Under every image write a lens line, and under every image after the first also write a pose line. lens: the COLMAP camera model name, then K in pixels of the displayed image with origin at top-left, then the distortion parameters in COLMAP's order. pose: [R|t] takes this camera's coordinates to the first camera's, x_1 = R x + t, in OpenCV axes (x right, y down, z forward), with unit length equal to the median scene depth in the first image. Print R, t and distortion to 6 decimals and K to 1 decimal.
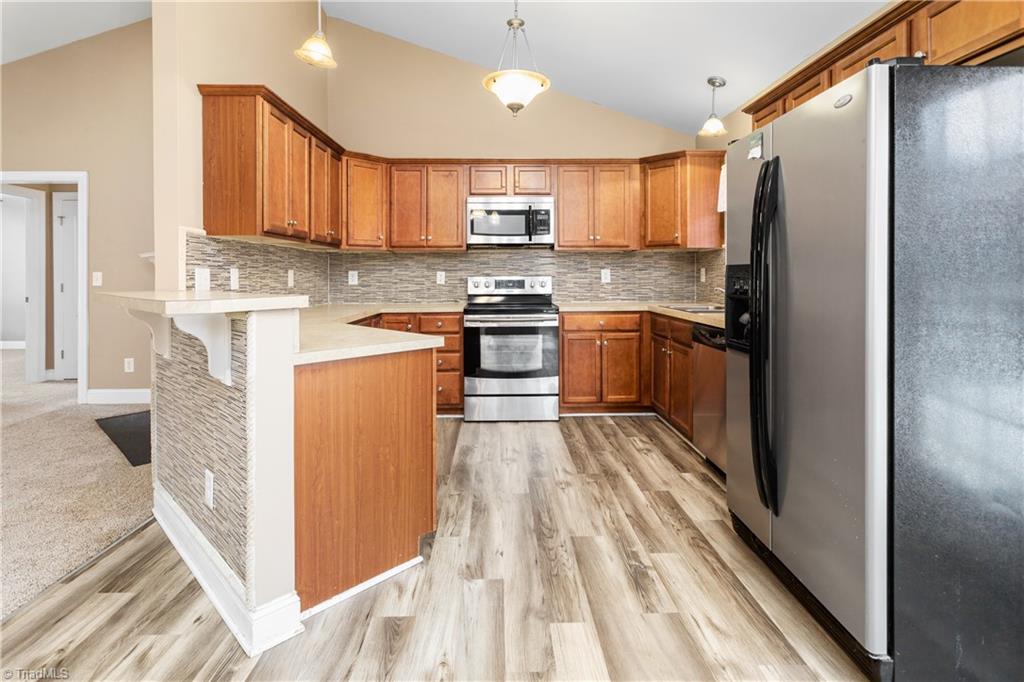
lens RADIAL K [[512.8, 0, 509.9], [0, 512.8, 275.3], [0, 0, 1]] dist [-0.000612, 0.000455]
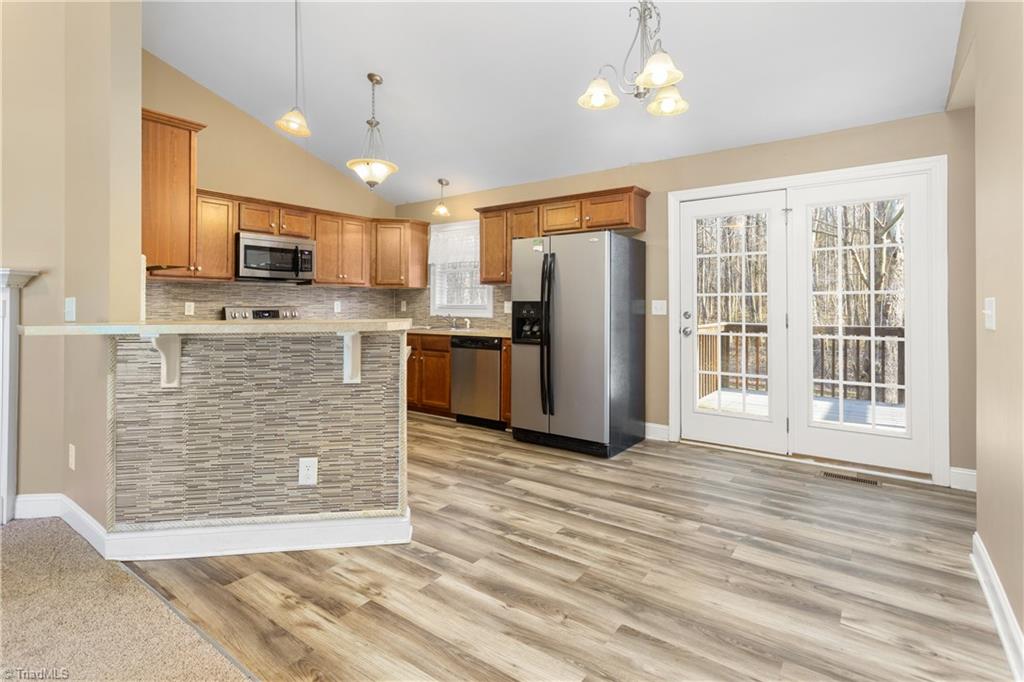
lens RADIAL K [[501.9, 0, 521.3], [0, 501.9, 301.5], [0, 0, 1]] dist [-0.003896, -0.000597]
pose [[0.600412, 0.009066, 0.799639, -0.560940], [-0.001389, 0.999946, -0.010294, 0.000232], [-0.799689, 0.005070, 0.600393, -0.083332]]
